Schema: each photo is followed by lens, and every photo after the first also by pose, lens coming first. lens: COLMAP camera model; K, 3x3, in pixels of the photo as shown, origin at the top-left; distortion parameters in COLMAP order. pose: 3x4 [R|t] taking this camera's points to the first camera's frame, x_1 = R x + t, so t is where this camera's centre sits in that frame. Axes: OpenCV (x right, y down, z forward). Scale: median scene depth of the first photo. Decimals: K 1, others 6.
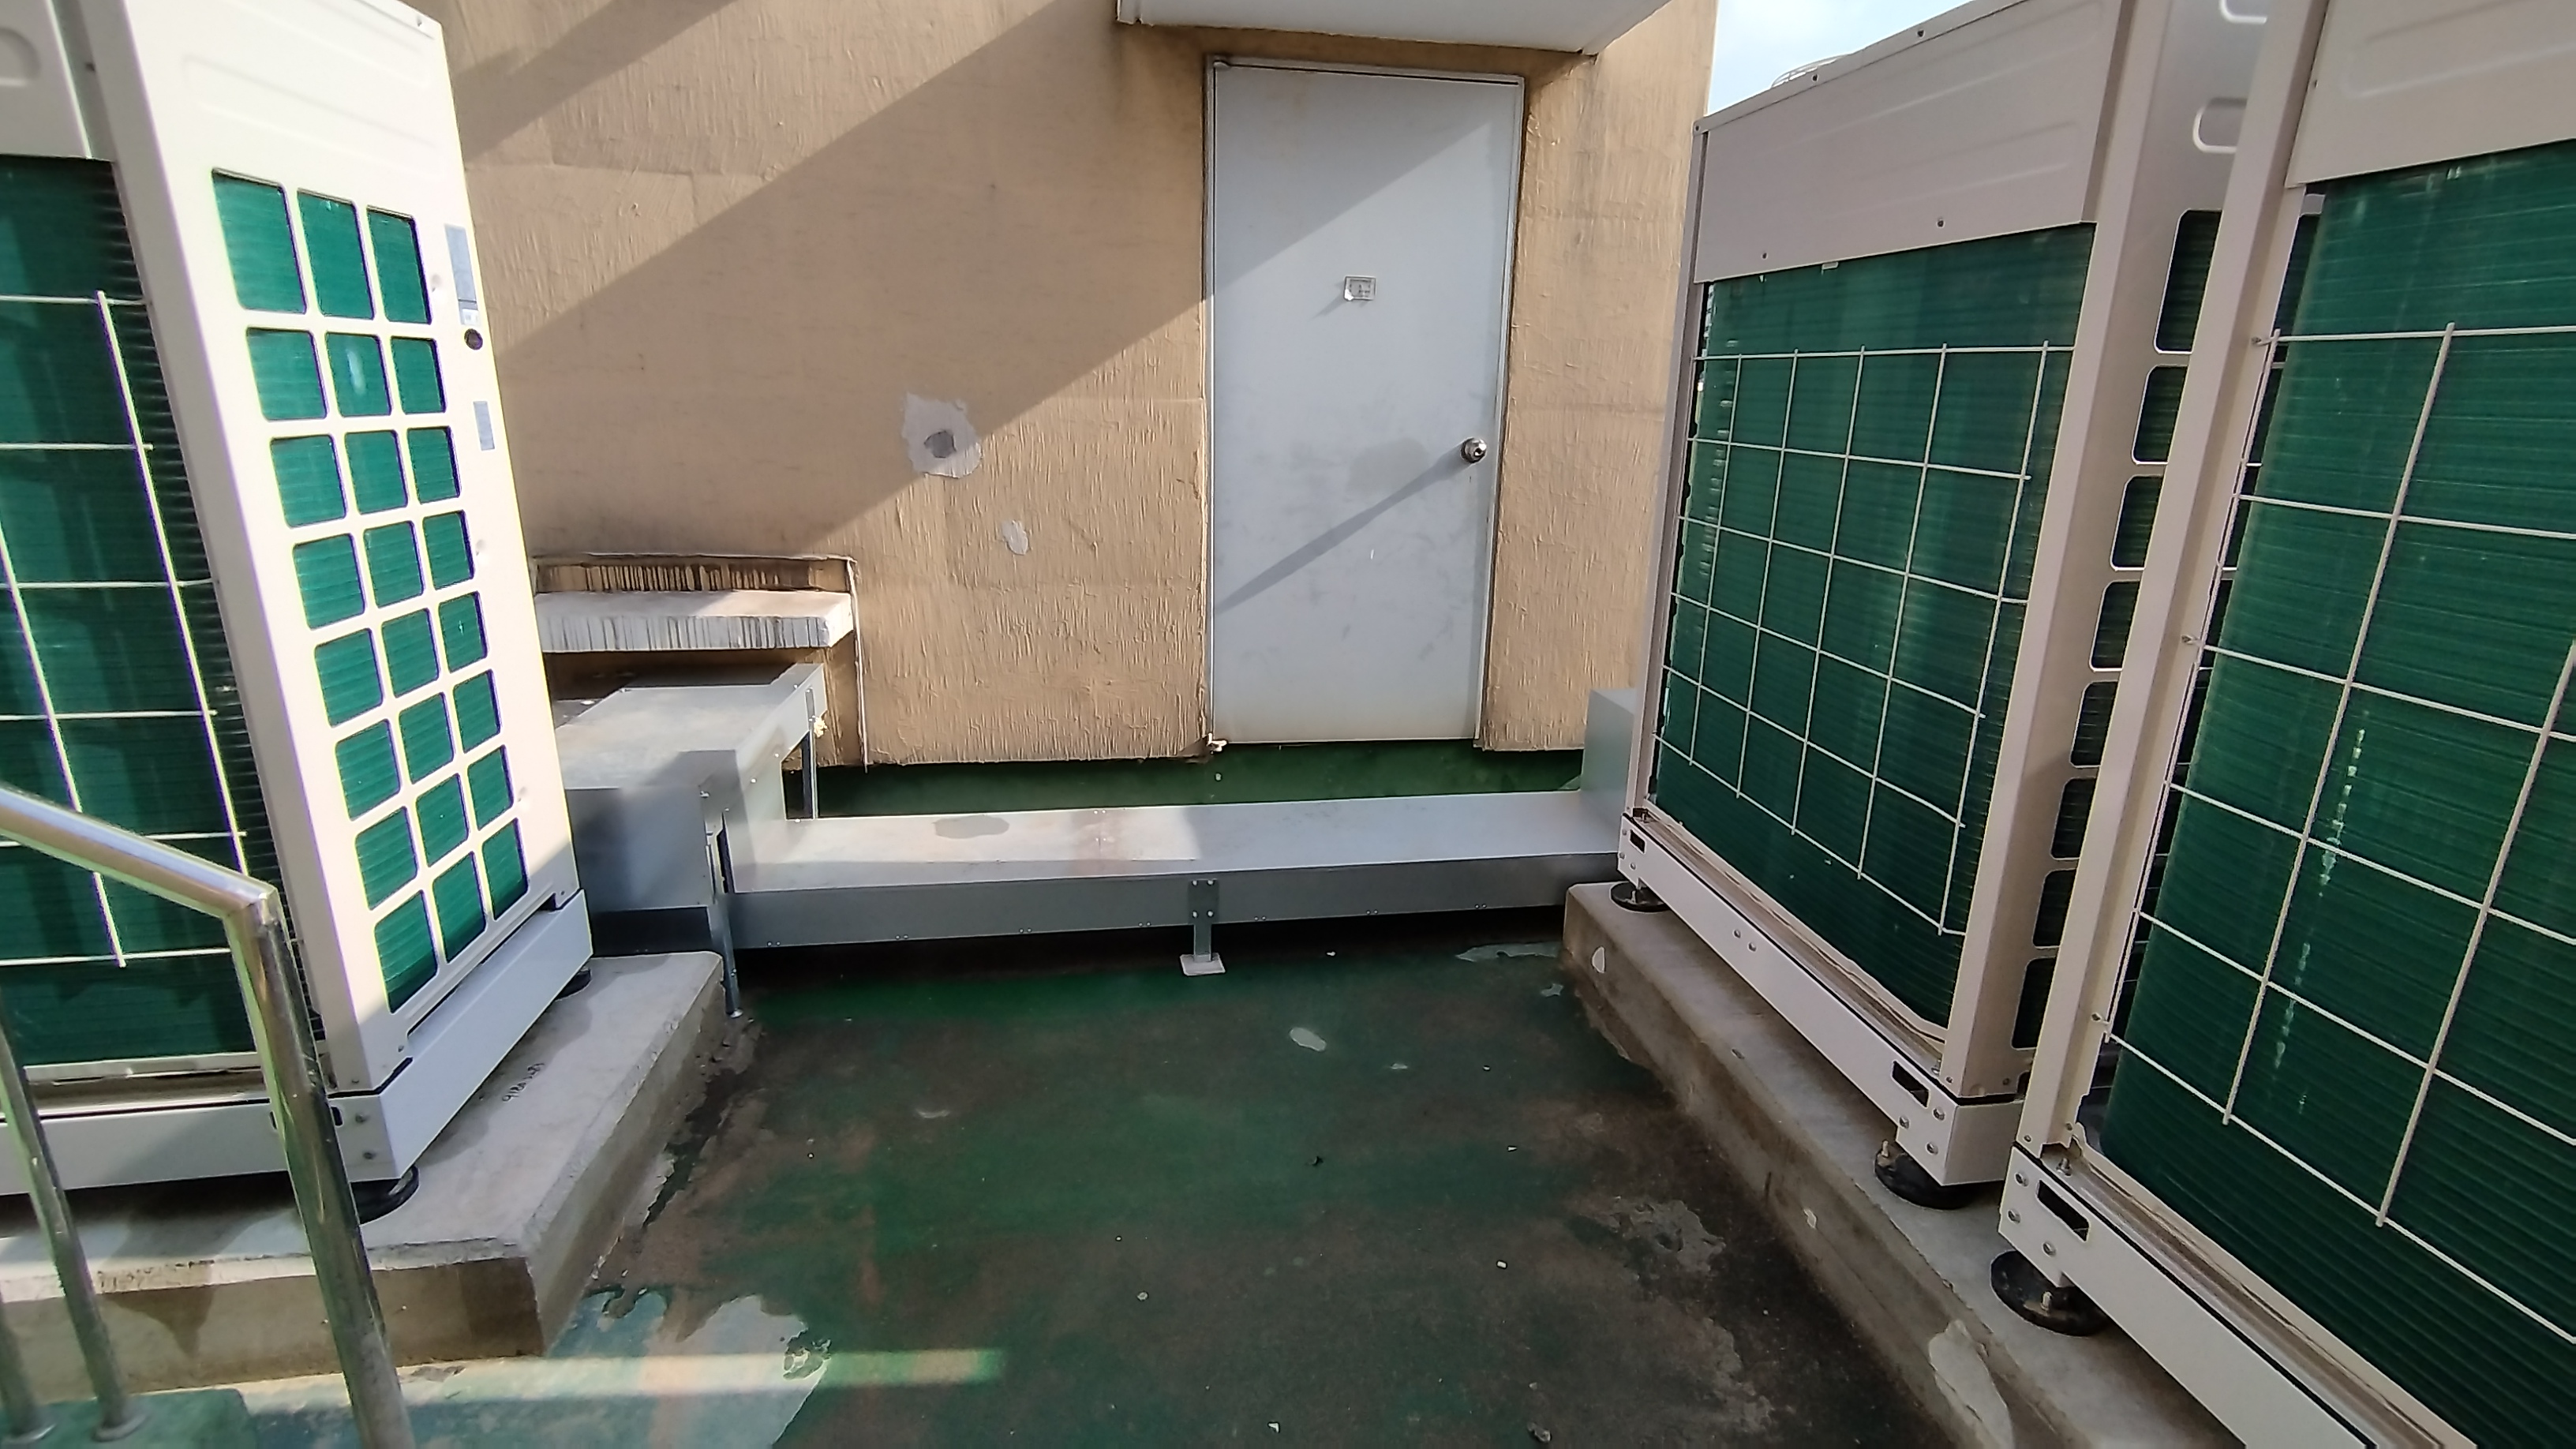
lens RADIAL K [[1173.9, 0, 1296.5], [0, 1173.9, 693.1], [0, 0, 1]] dist [-0.001326, -0.000477]
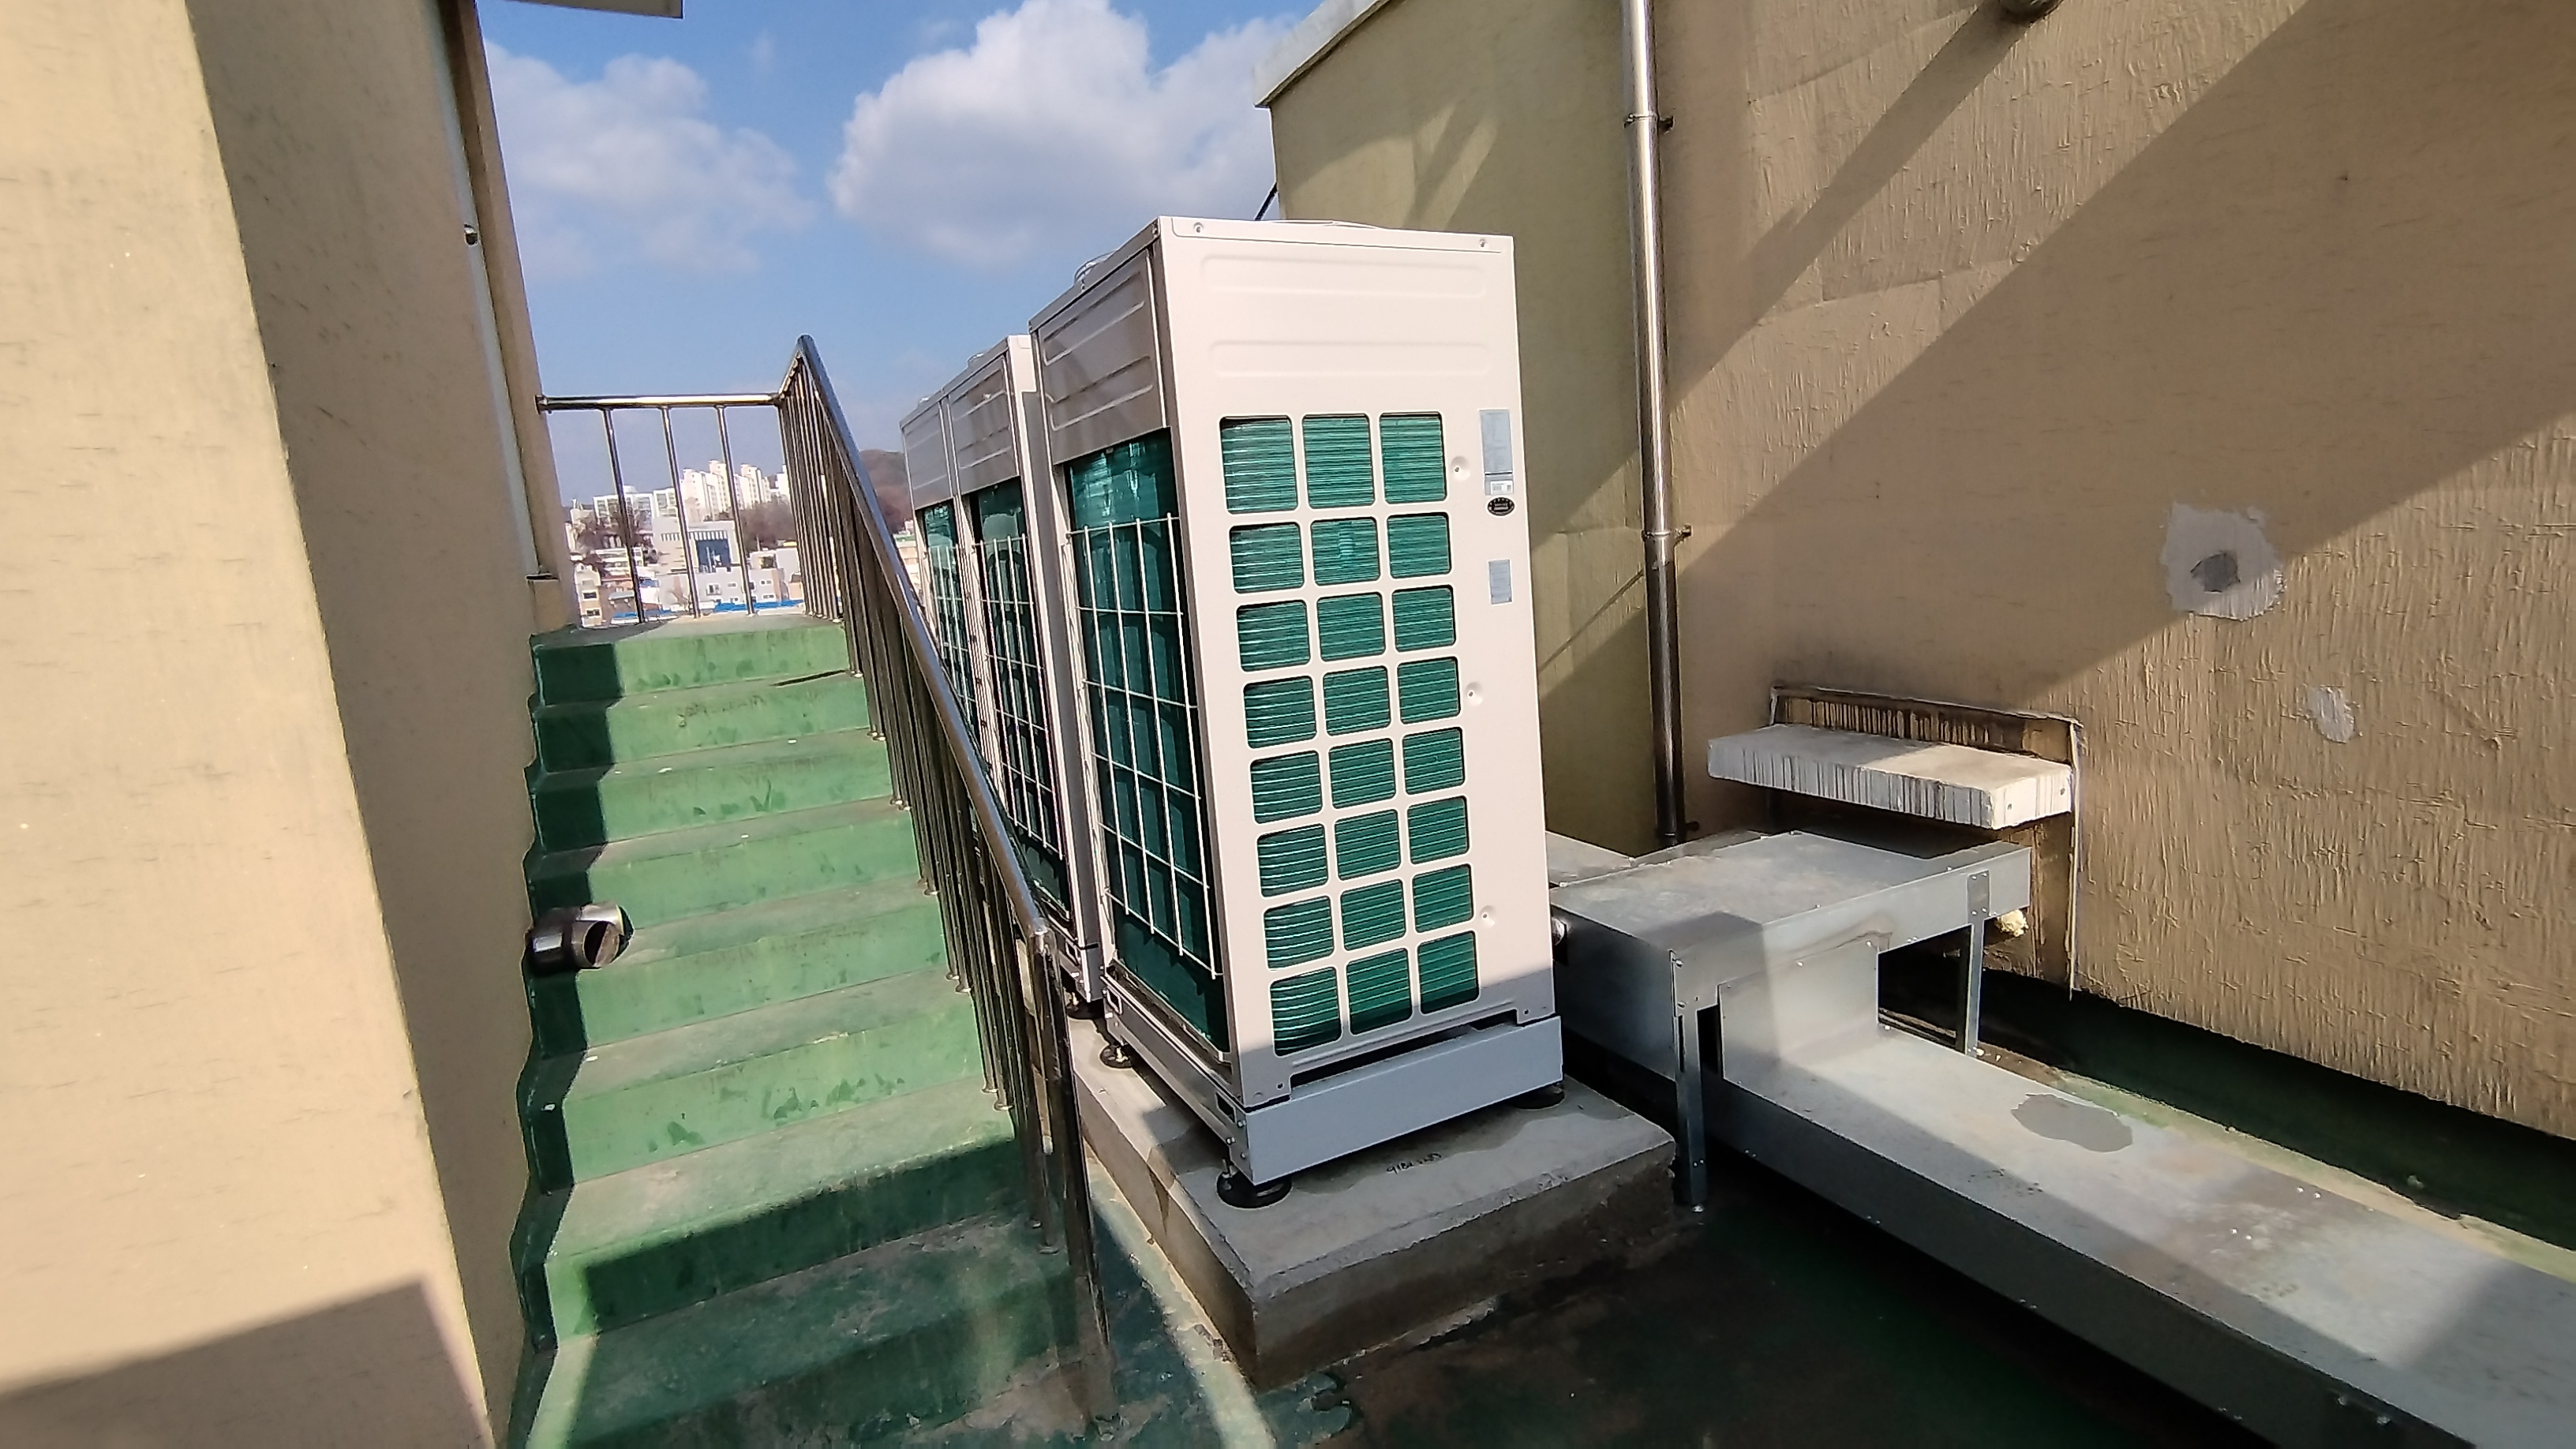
lens RADIAL K [[1219.8, 0, 1322.7], [0, 1219.8, 705.9], [0, 0, 1]] dist [-0.003564, 0.010153]
pose [[0.319075, 0.092927, -0.943163, 0.283014], [-0.163620, 0.985639, 0.041759, -0.102075], [0.933499, 0.140996, 0.329698, 0.367711]]
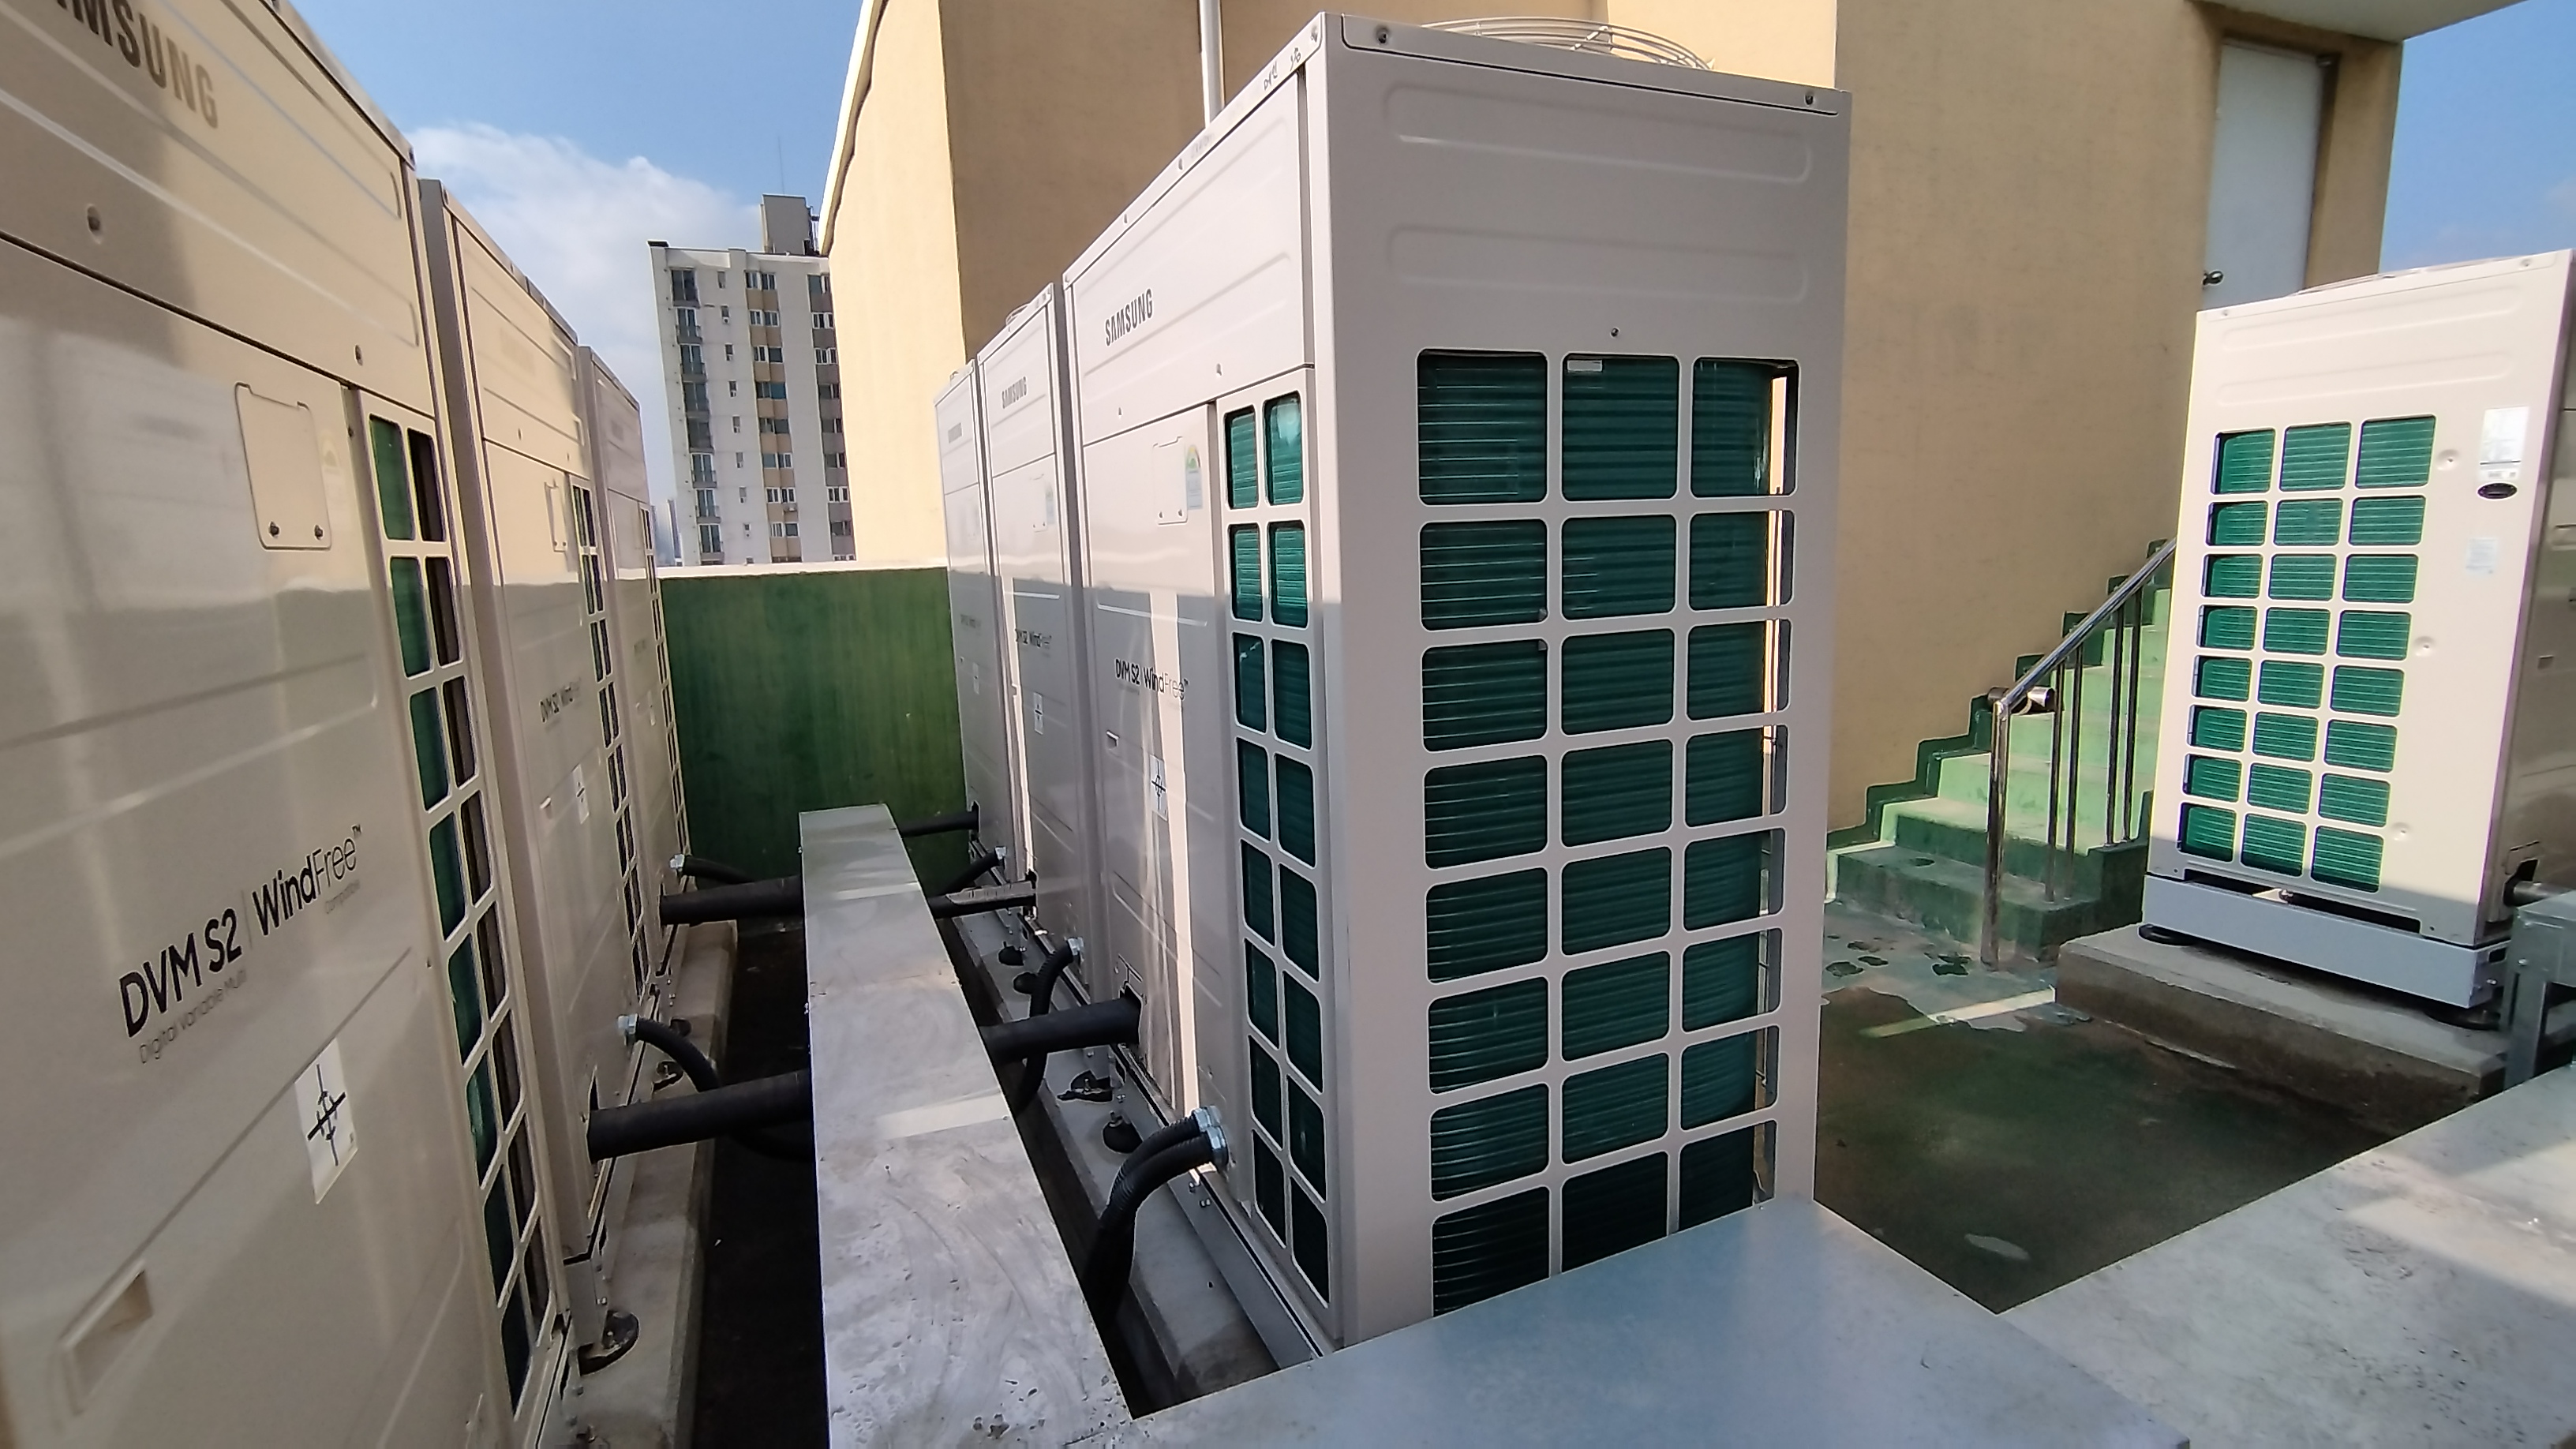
lens RADIAL K [[1198.7, 0, 1300.2], [0, 1198.7, 720.5], [0, 0, 1]] dist [0.000266, -0.000174]
pose [[-0.964031, 0.050650, -0.260918, 0.723170], [-0.055988, 0.920950, 0.385638, -0.389088], [0.259825, 0.386375, -0.884989, 1.484252]]
